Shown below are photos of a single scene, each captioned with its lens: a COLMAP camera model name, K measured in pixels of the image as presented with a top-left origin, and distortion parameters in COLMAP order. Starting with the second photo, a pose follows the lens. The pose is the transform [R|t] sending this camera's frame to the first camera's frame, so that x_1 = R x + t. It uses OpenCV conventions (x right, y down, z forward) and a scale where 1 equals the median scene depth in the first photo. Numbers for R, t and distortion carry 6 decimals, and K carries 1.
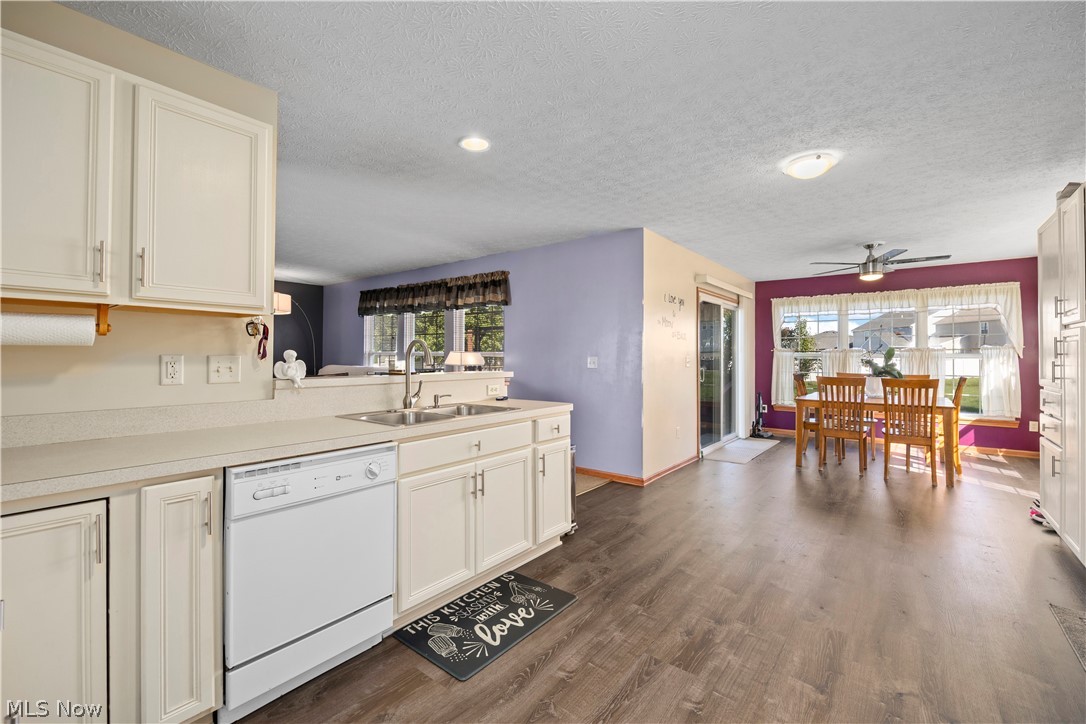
lens RADIAL K [[466.2, 0, 541.2], [0, 466.2, 351.1], [0, 0, 1]] dist [-0.005181, -0.000268]
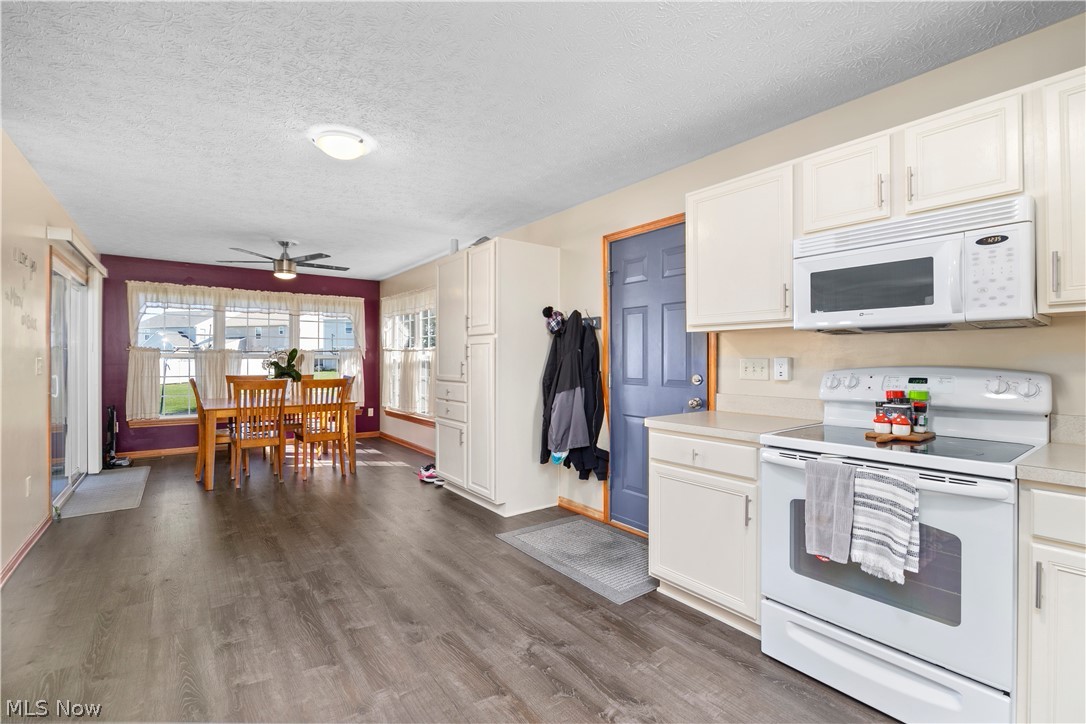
lens RADIAL K [[484.6, 0, 542.3], [0, 484.6, 355.3], [0, 0, 1]] dist [-0.012999, -0.000228]
pose [[0.253171, 0.005168, 0.967408, -0.236423], [-0.012503, 0.999920, -0.002070, 0.003933], [-0.967341, -0.011572, 0.253216, 0.411452]]
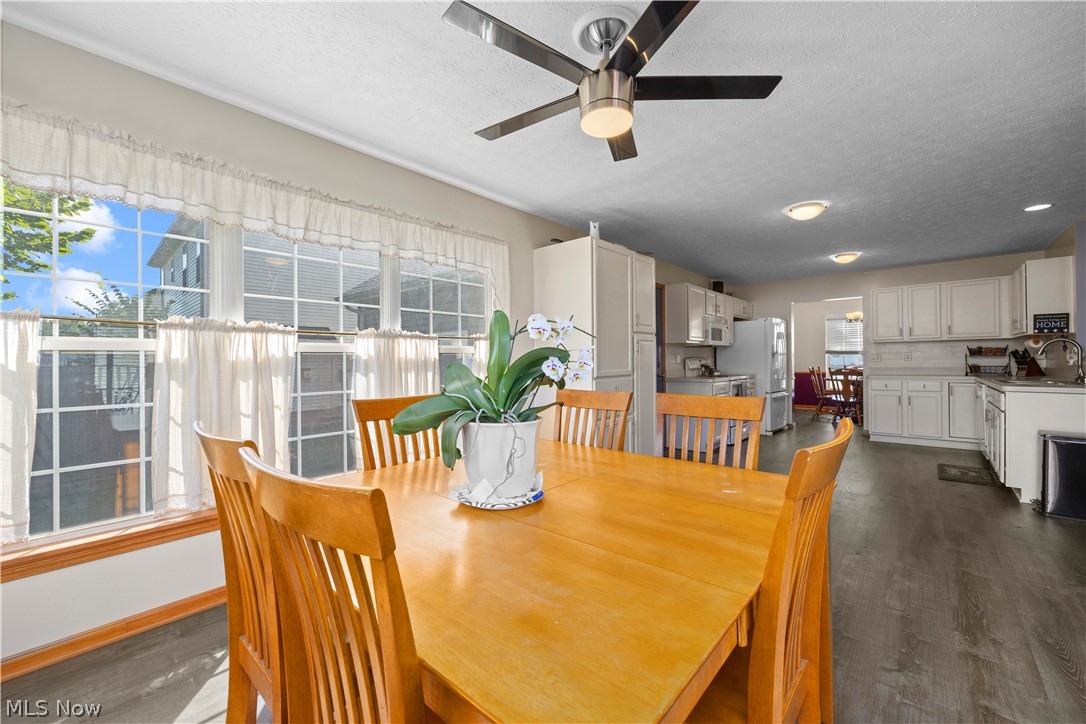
lens RADIAL K [[434.9, 0, 545.0], [0, 434.9, 359.3], [0, 0, 1]] dist [0.007015, -0.000826]
pose [[-0.998782, 0.006604, 0.048892, 1.368562], [0.005854, 0.999863, -0.015481, 0.057539], [-0.048987, -0.015176, -0.998684, 2.466143]]
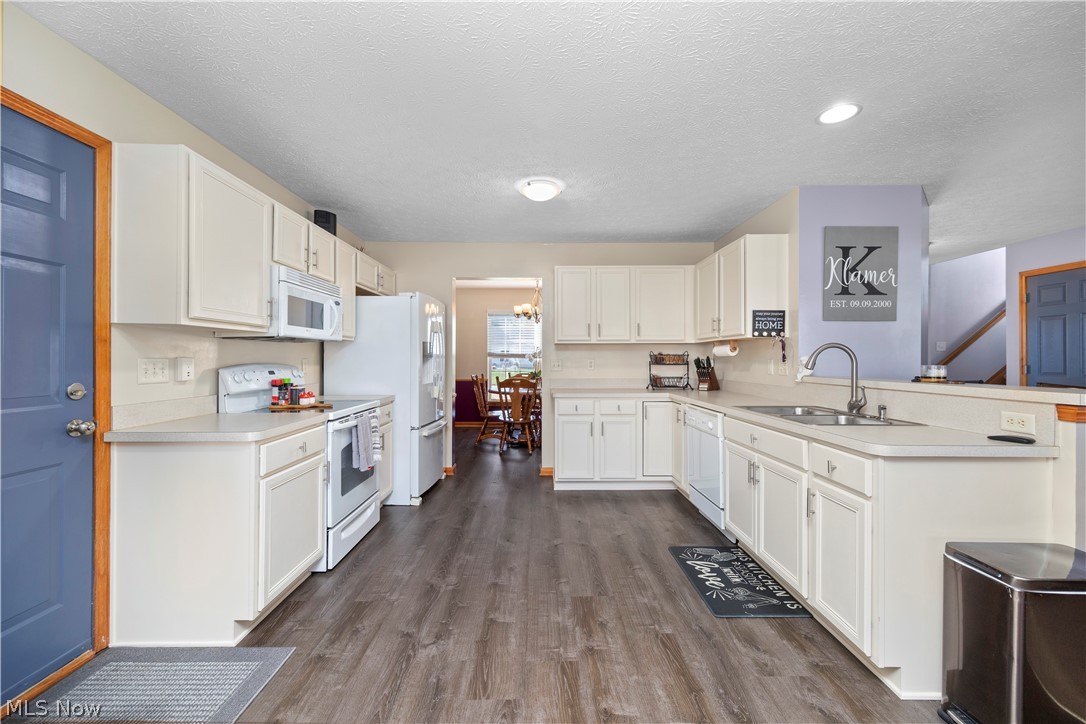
lens RADIAL K [[434.9, 0, 543.1], [0, 434.9, 354.5], [0, 0, 1]] dist [0.007015, -0.000826]
pose [[-0.776984, -0.009889, -0.629443, 0.782304], [0.004010, 0.999779, -0.020657, 0.015101], [0.629508, -0.018574, -0.776772, 1.266464]]
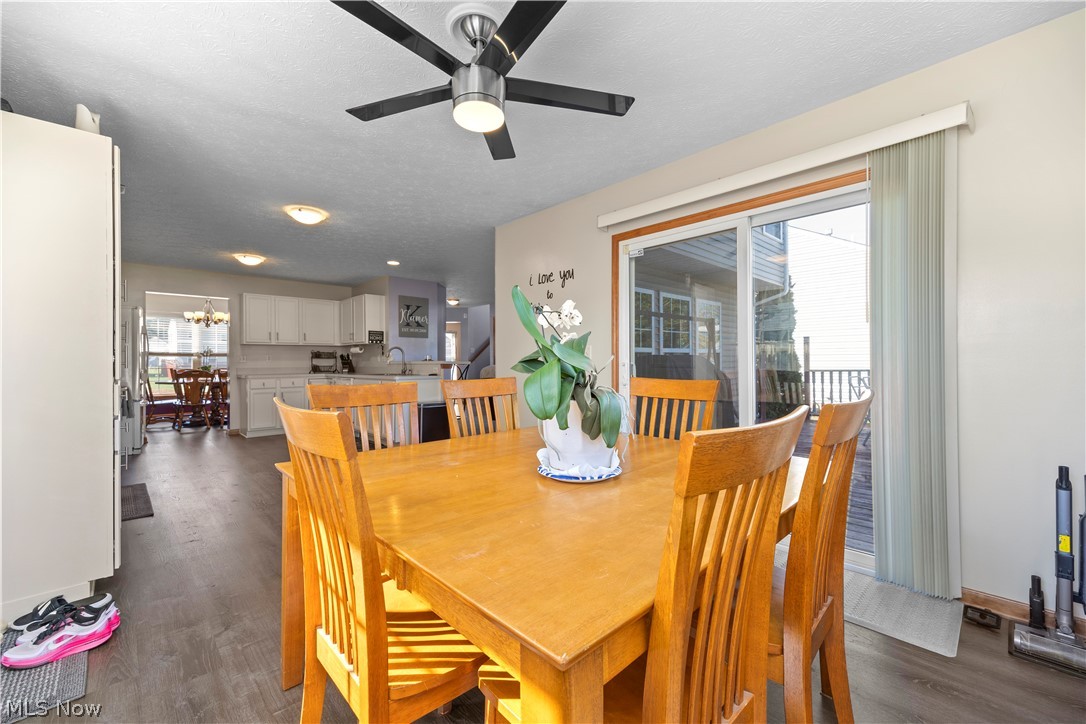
lens RADIAL K [[434.9, 0, 542.7], [0, 434.9, 360.9], [0, 0, 1]] dist [0.007015, -0.000826]
pose [[-0.124812, -0.005857, -0.992163, 1.954042], [0.017881, 0.999807, -0.008152, 0.085285], [0.992019, -0.018758, -0.124683, 2.011460]]
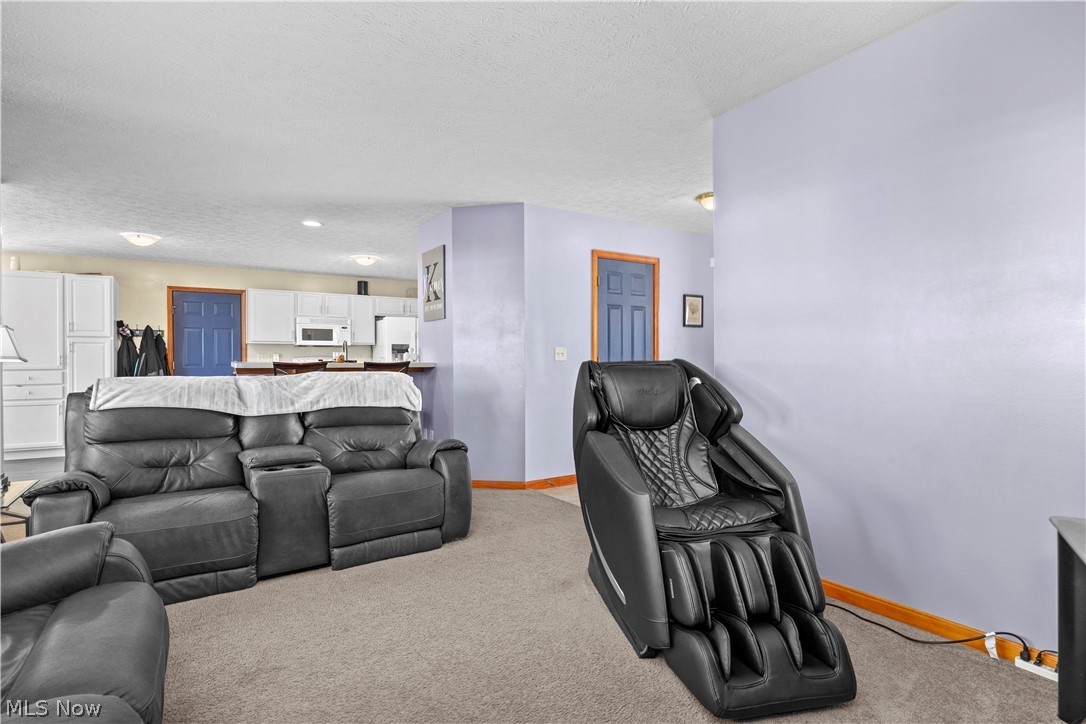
lens RADIAL K [[559.6, 0, 539.9], [0, 559.6, 373.6], [0, 0, 1]] dist [0.034856, 0.000781]
pose [[-0.945686, -0.005001, 0.325044, -1.589976], [-0.001799, 0.999947, 0.010150, 0.076318], [-0.325077, 0.009014, -0.945645, 2.660483]]
